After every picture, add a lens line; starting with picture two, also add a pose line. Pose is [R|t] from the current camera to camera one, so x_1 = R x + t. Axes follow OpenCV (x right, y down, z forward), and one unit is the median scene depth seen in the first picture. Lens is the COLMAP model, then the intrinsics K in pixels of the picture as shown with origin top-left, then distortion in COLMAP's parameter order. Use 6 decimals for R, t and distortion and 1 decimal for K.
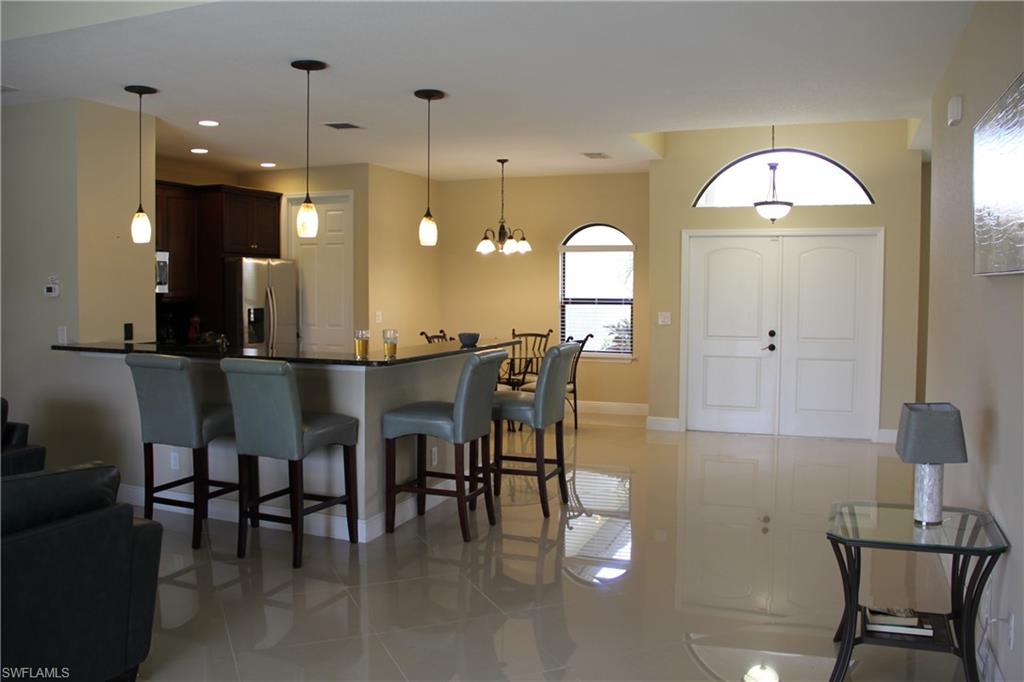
lens RADIAL K [[845.8, 0, 512.0], [0, 845.8, 341.0], [0, 0, 1]] dist [-0.170473, 0.125365]
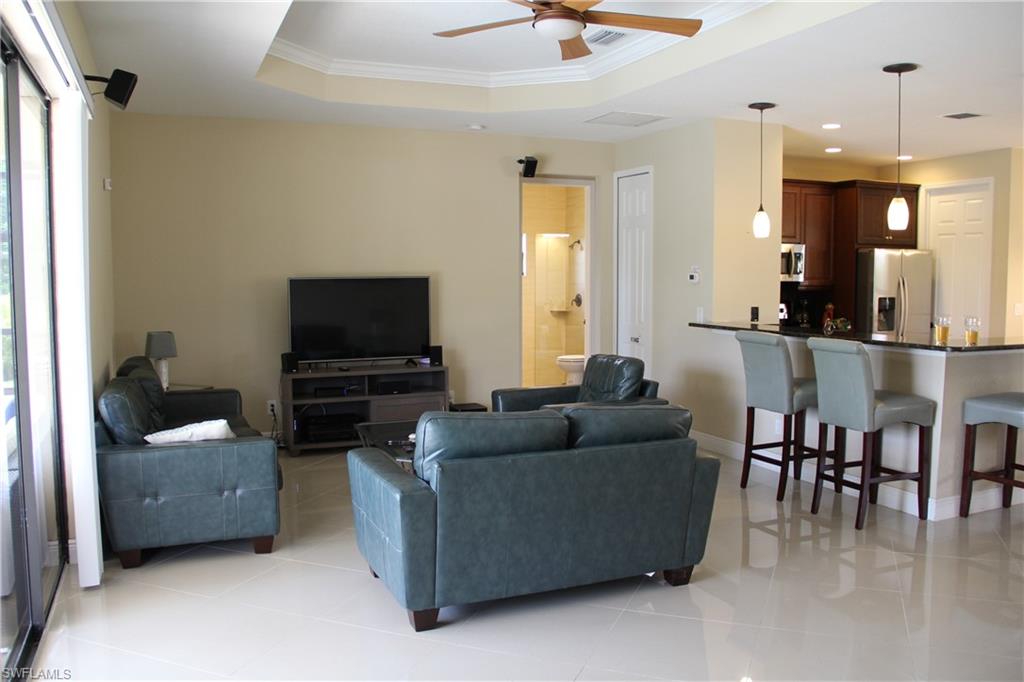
lens RADIAL K [[845.8, 0, 512.0], [0, 845.8, 341.0], [0, 0, 1]] dist [-0.170473, 0.125365]
pose [[0.704364, 0.048029, -0.708212, 0.141442], [-0.040325, 0.998805, 0.027631, 0.008881], [0.708693, 0.009096, 0.705459, -0.081901]]
